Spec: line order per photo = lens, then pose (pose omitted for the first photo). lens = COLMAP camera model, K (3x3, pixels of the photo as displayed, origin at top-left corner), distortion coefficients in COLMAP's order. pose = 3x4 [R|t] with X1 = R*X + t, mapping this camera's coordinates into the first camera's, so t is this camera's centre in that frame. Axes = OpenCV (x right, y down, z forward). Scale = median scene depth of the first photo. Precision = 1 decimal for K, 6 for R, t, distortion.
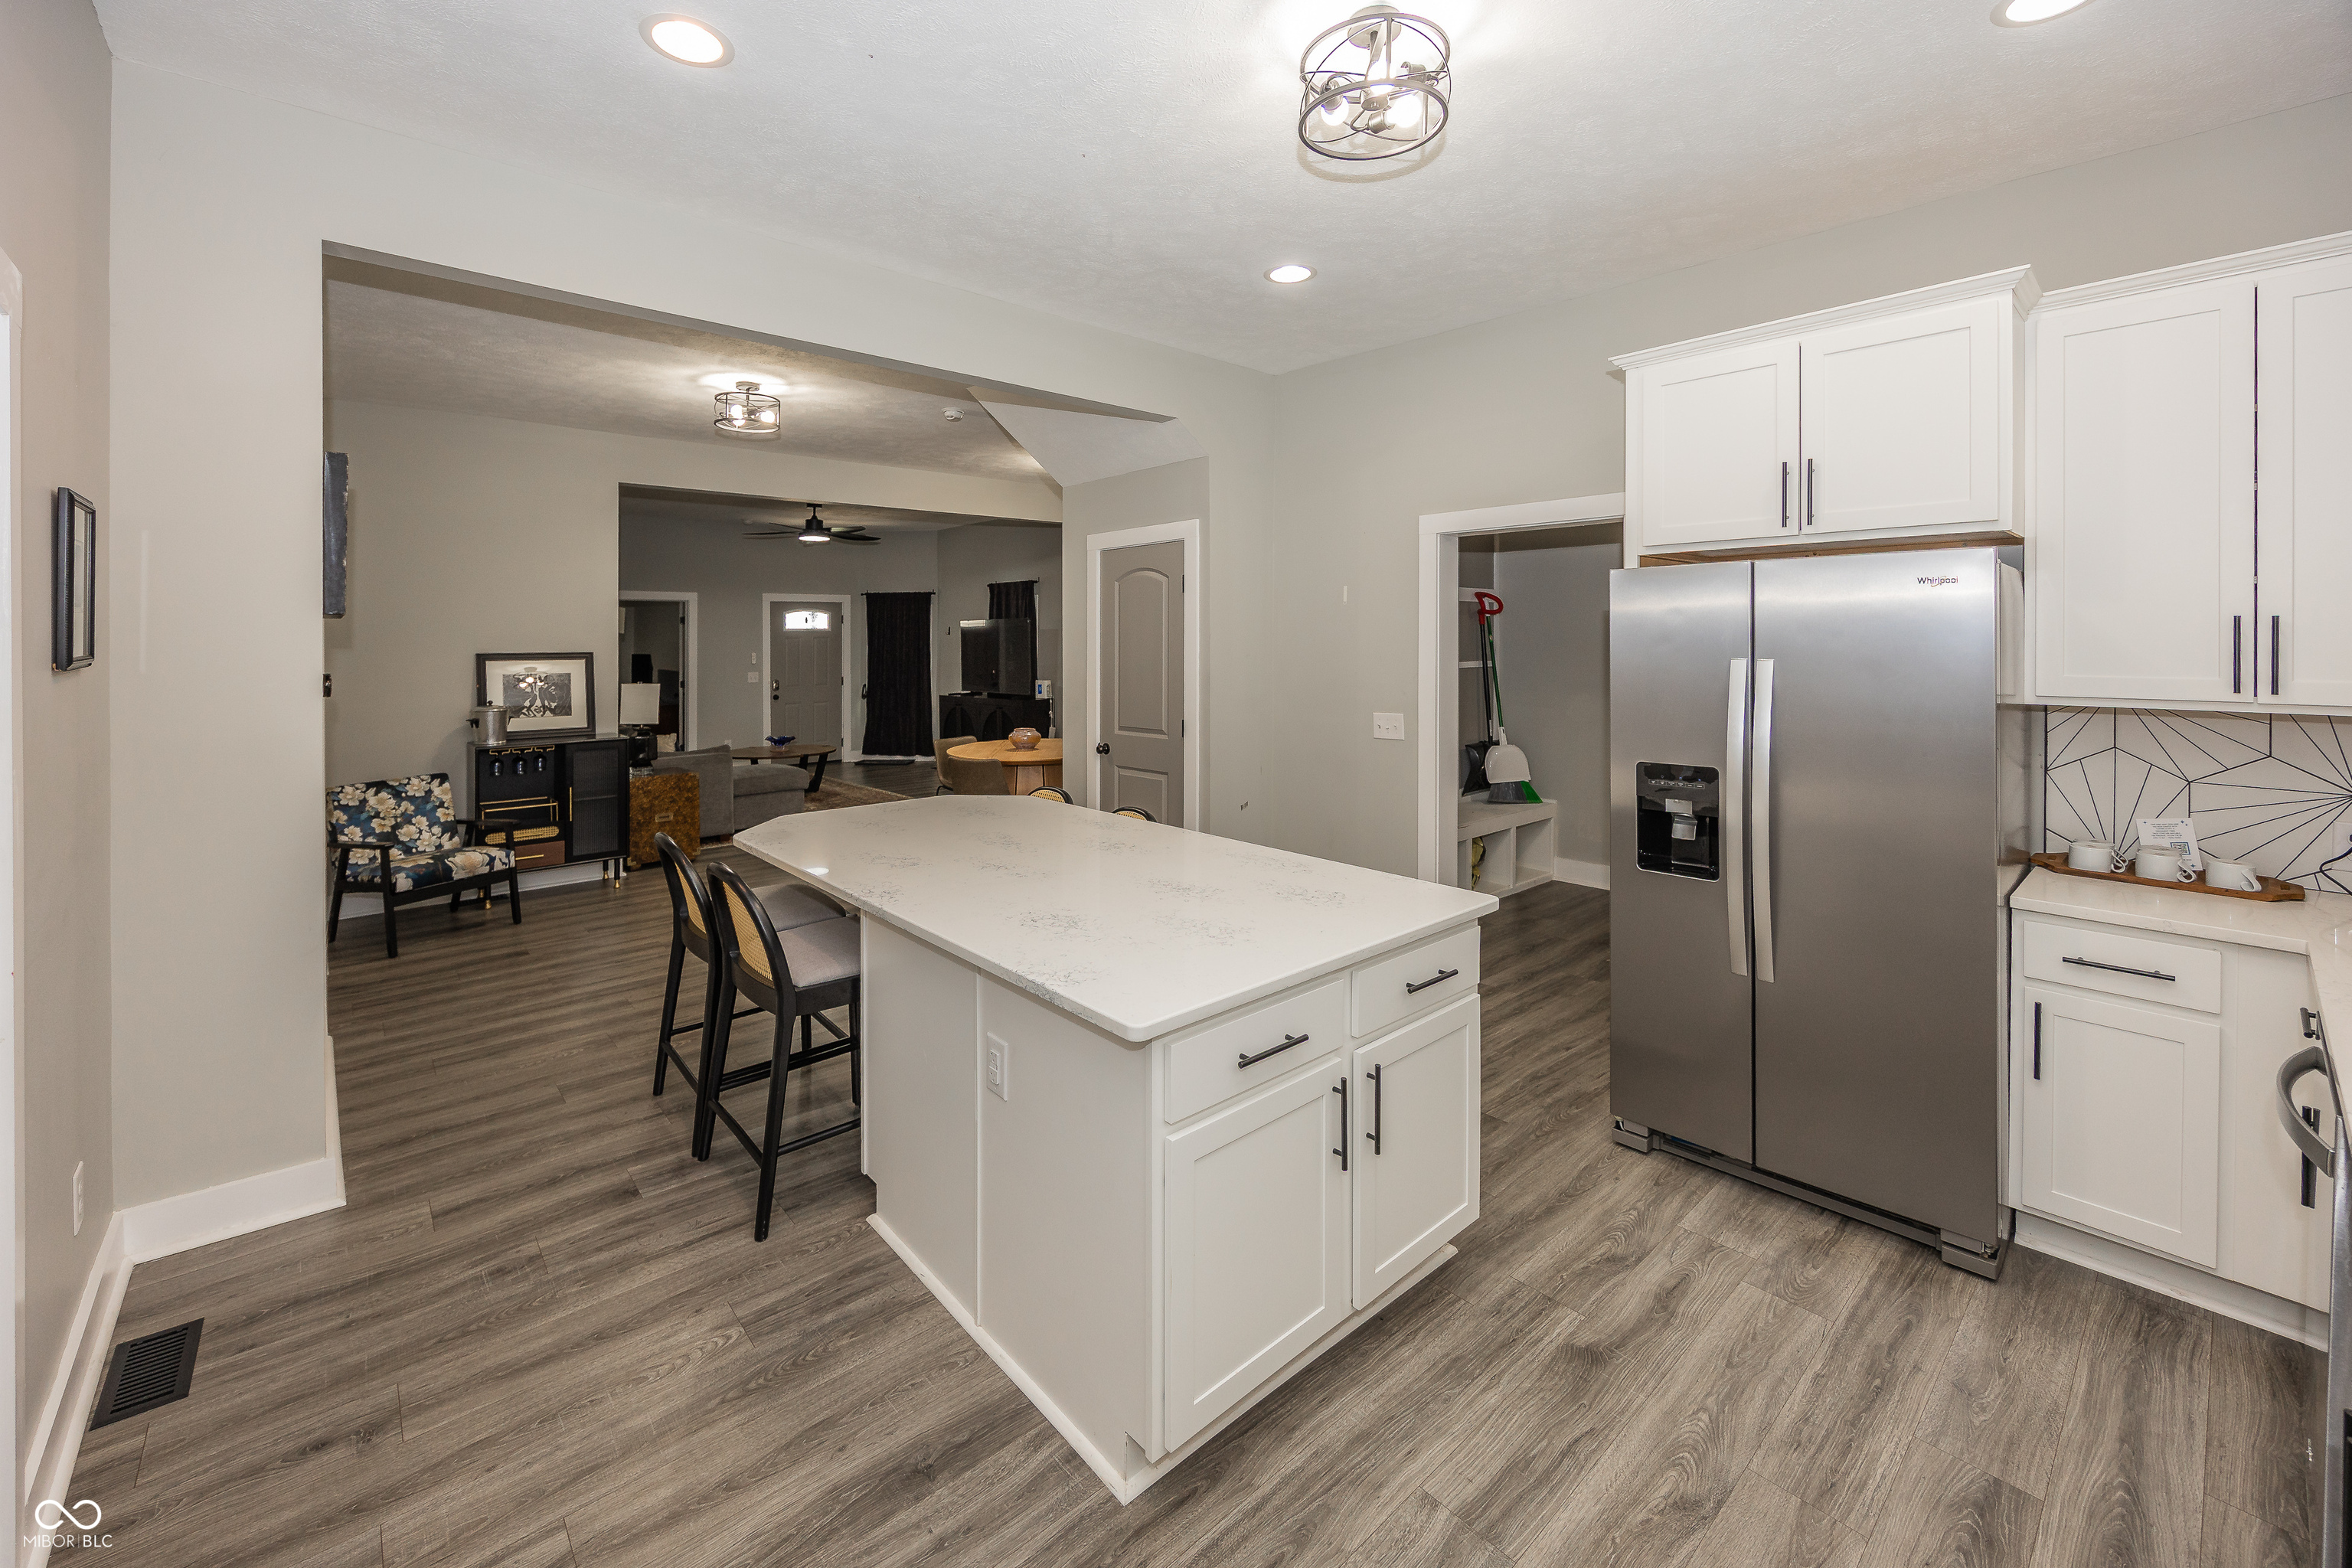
lens RADIAL K [[976.1, 0, 1139.2], [0, 976.1, 648.9], [0, 0, 1]] dist [0.001059, 0.000950]
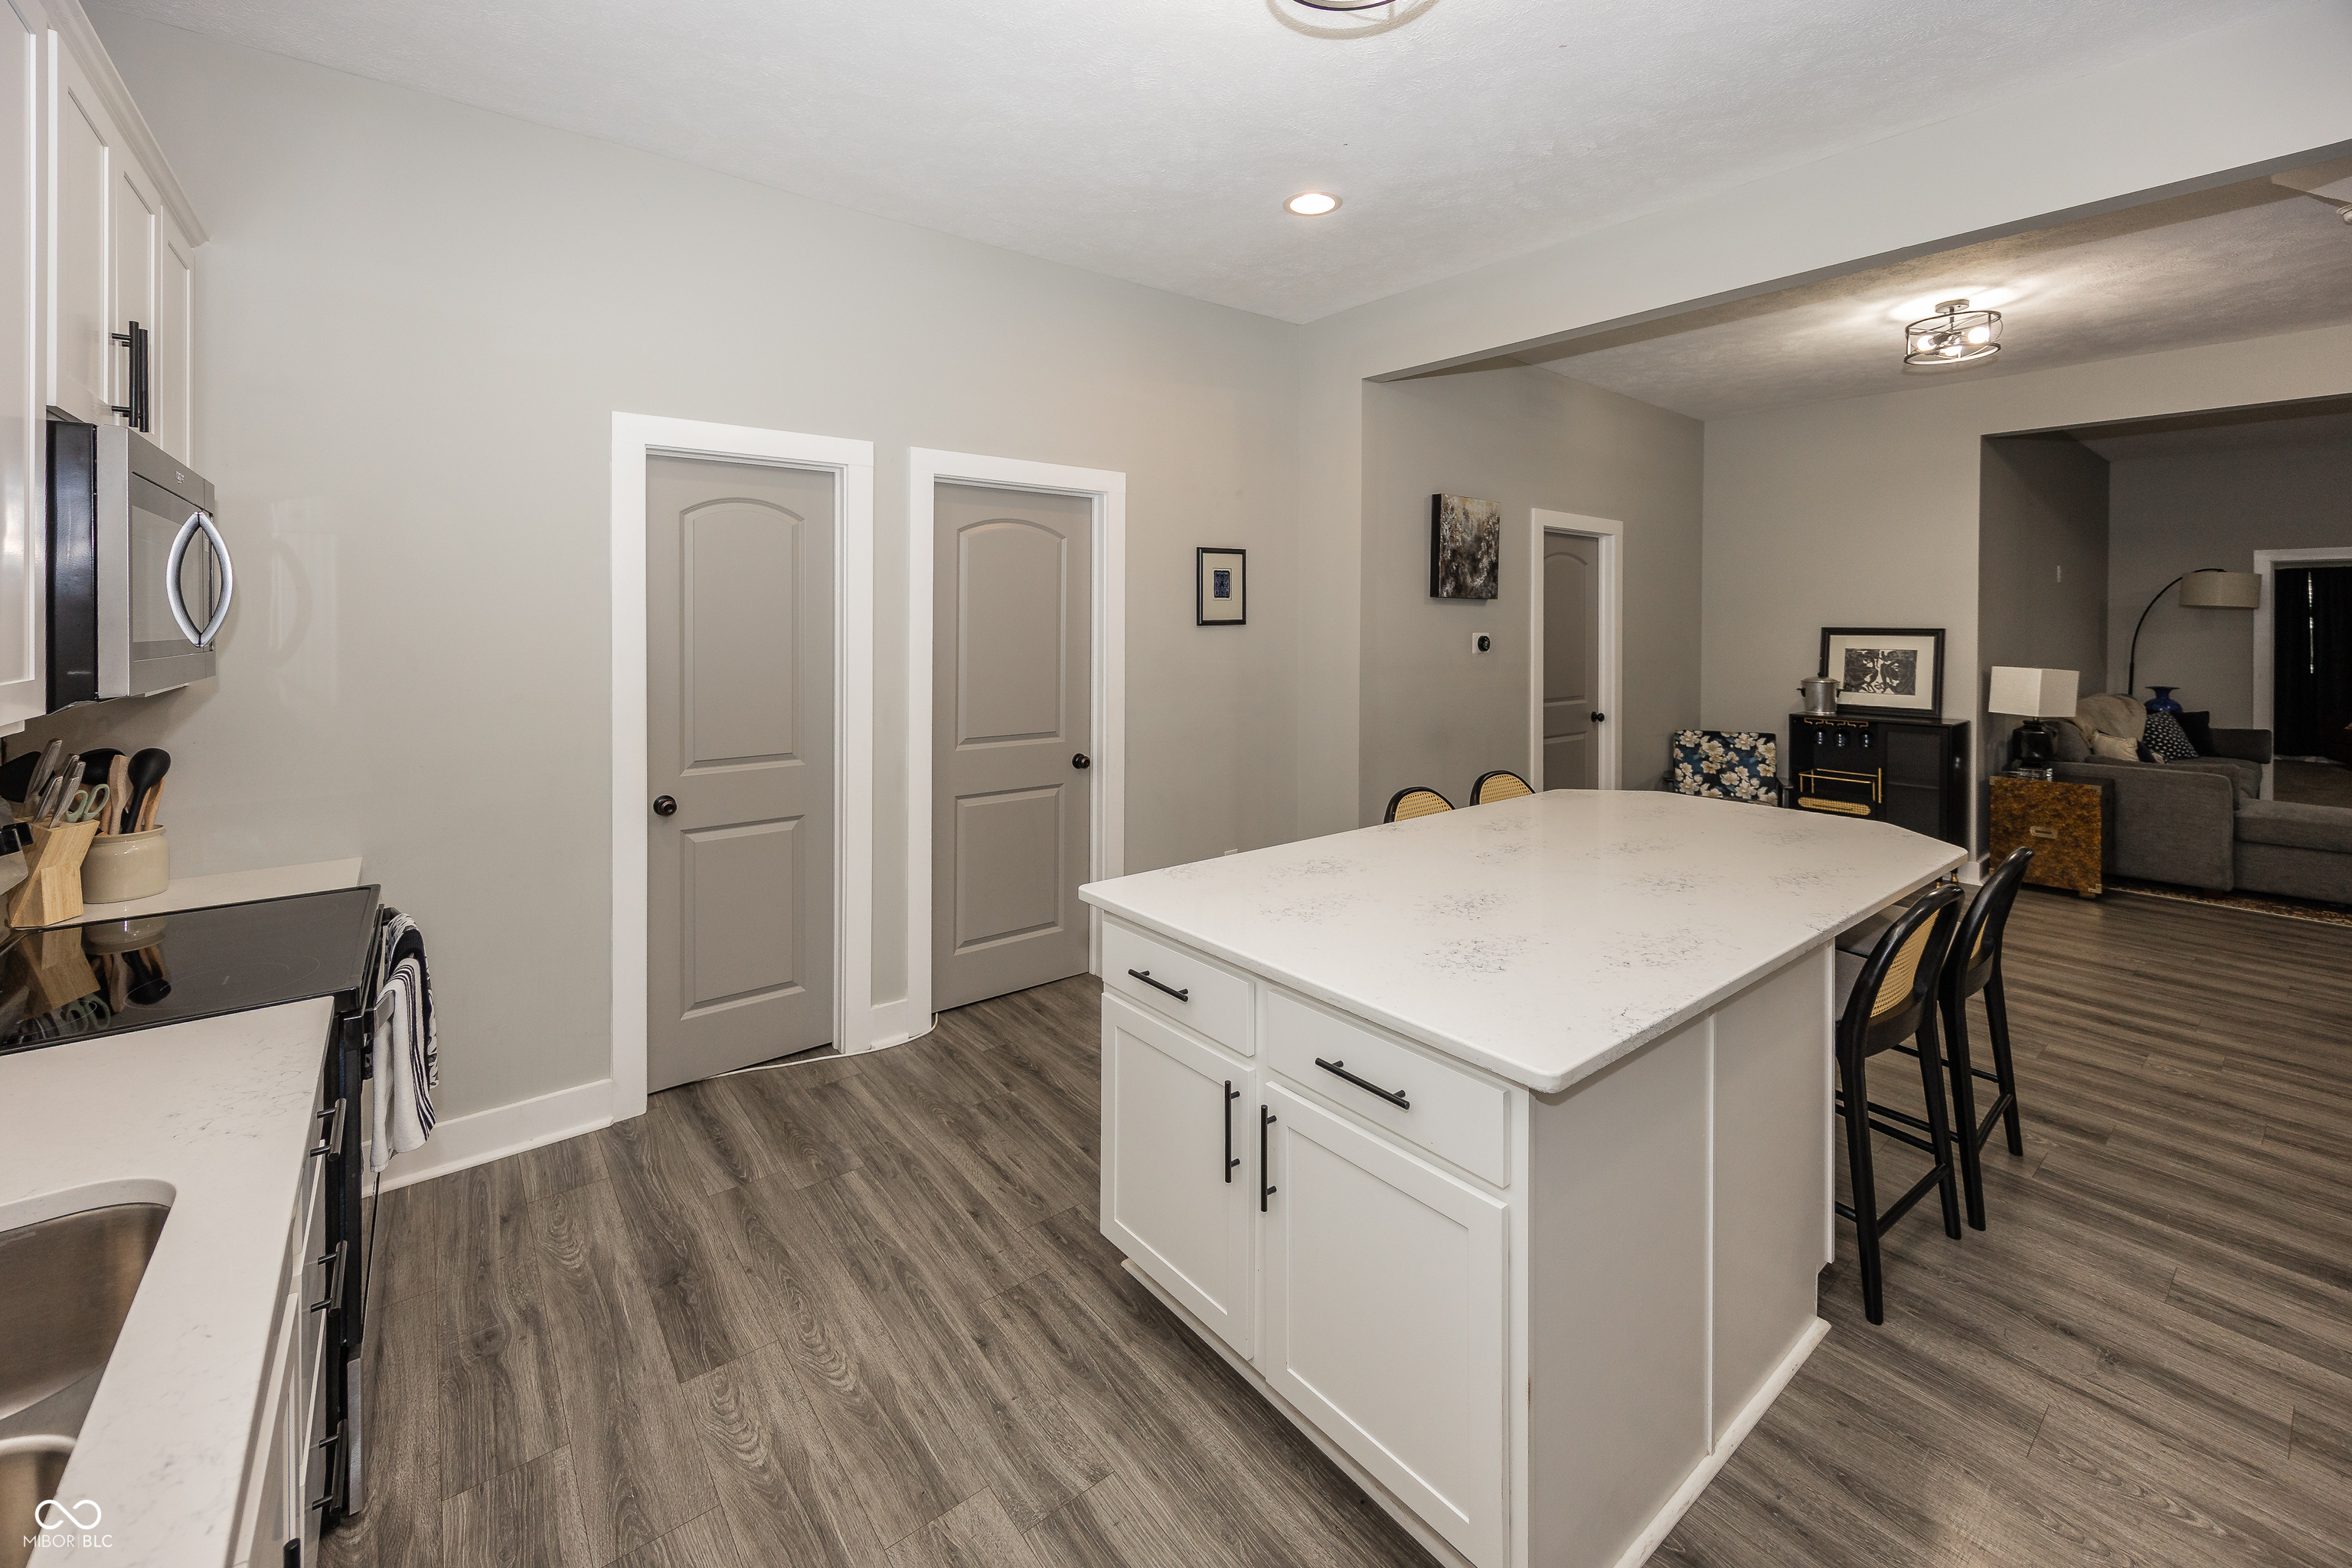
lens RADIAL K [[976.1, 0, 1178.6], [0, 976.1, 610.8], [0, 0, 1]] dist [0.001059, 0.000950]
pose [[-0.055929, -0.003103, -0.998430, 0.458154], [-0.013127, 0.999911, -0.002372, -0.001773], [0.998348, 0.012974, -0.055964, 0.401329]]
